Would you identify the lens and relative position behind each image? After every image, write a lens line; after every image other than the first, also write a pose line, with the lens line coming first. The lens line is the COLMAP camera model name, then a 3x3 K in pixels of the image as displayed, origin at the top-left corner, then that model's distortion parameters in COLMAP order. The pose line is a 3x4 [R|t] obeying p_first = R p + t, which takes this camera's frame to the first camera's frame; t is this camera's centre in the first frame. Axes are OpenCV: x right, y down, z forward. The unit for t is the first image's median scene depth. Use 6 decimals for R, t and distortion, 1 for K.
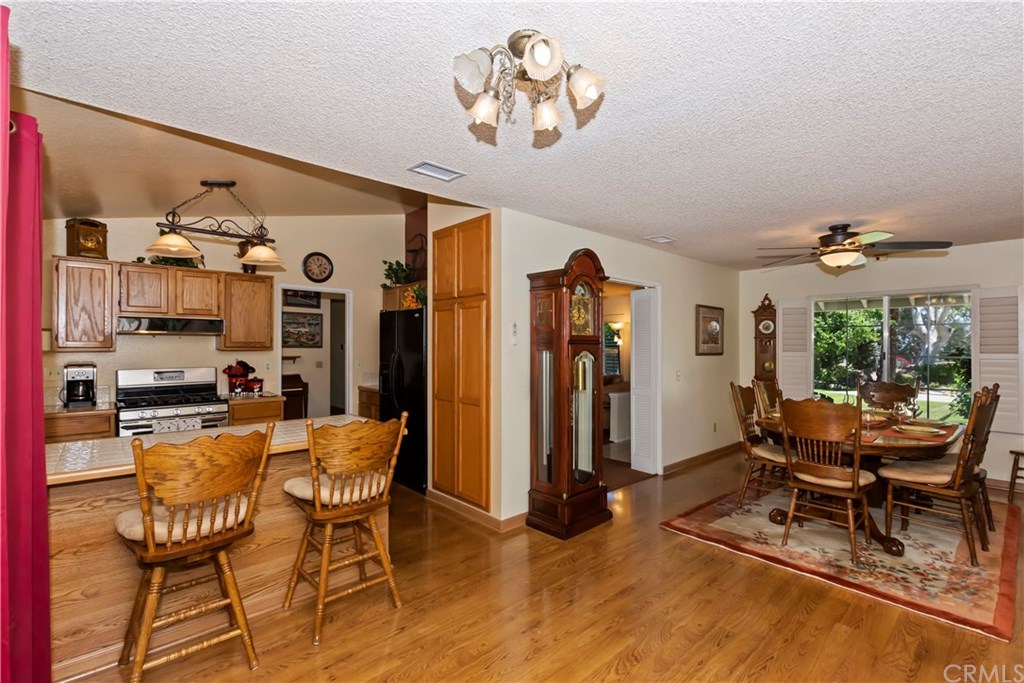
lens RADIAL K [[465.7, 0, 514.8], [0, 465.7, 347.6], [0, 0, 1]] dist [0.017064, -0.000305]
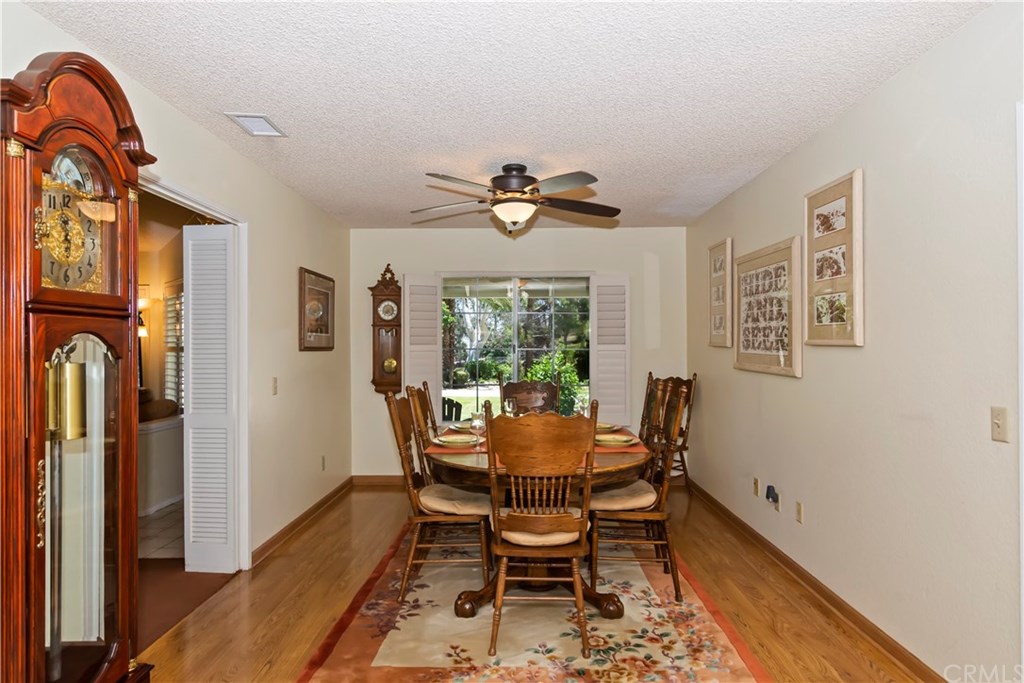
lens RADIAL K [[571.6, 0, 512.0], [0, 571.6, 341.5], [0, 0, 1]] dist [-0.001649, 0.000288]
pose [[0.683221, 0.003415, 0.730203, 0.048025], [0.005341, 0.999939, -0.009673, 0.019639], [-0.730192, 0.010509, 0.683161, 0.418334]]
